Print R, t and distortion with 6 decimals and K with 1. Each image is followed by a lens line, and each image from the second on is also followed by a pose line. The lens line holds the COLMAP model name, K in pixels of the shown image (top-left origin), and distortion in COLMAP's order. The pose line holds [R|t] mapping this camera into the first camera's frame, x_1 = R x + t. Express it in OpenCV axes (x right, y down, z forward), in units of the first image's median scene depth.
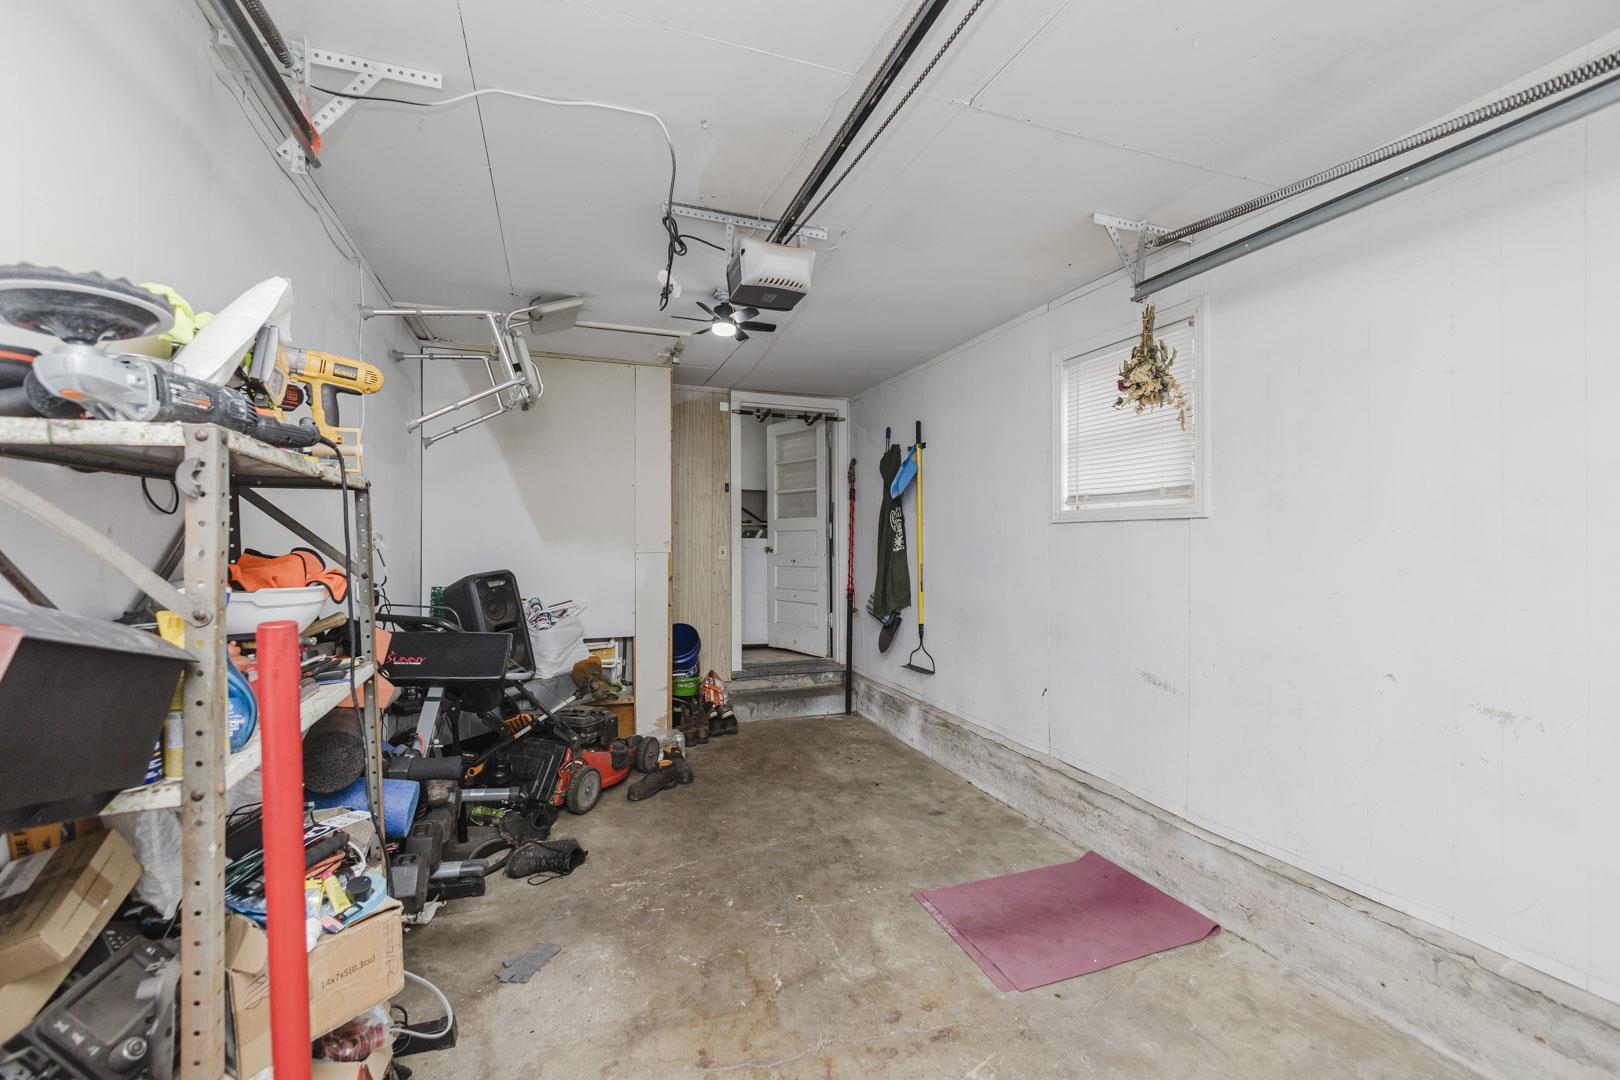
lens RADIAL K [[696.8, 0, 812.3], [0, 696.8, 541.0], [0, 0, 1]] dist [-0.008608, 0.000158]
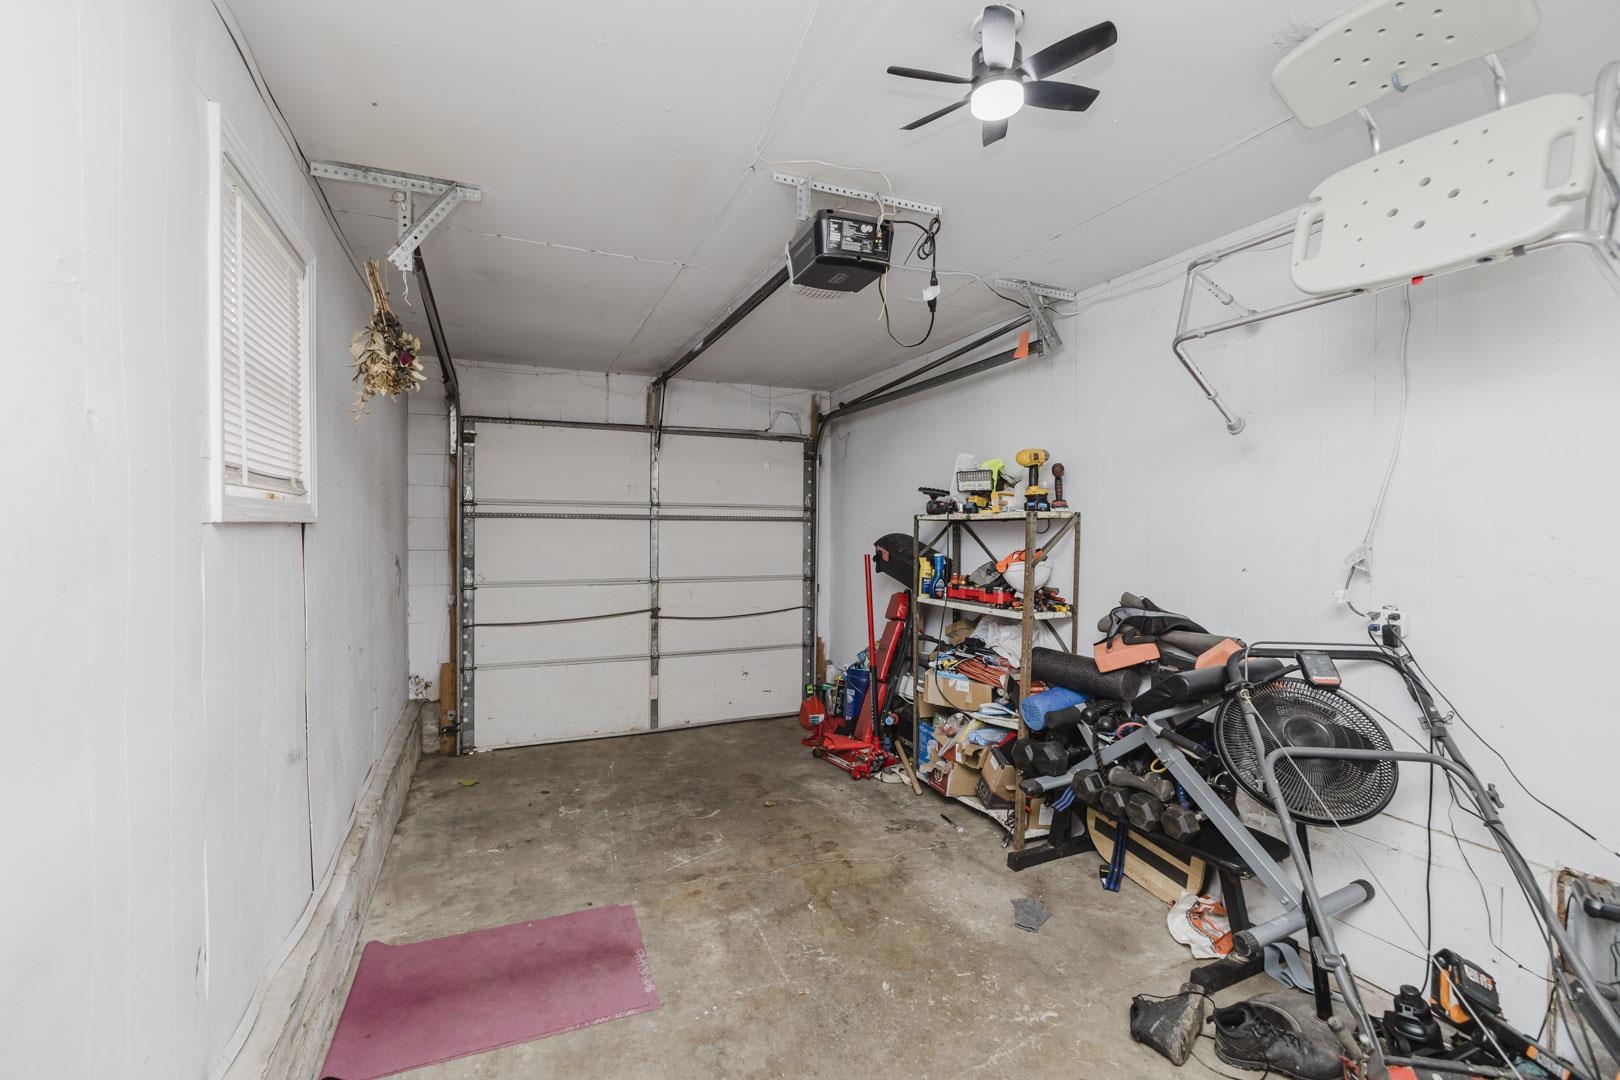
lens RADIAL K [[696.8, 0, 807.9], [0, 696.8, 539.0], [0, 0, 1]] dist [-0.008608, 0.000158]
pose [[-0.997961, -0.005993, -0.063550, 0.036298], [-0.007192, 0.999800, 0.018661, -0.035430], [0.063425, 0.019080, -0.997804, 2.088098]]
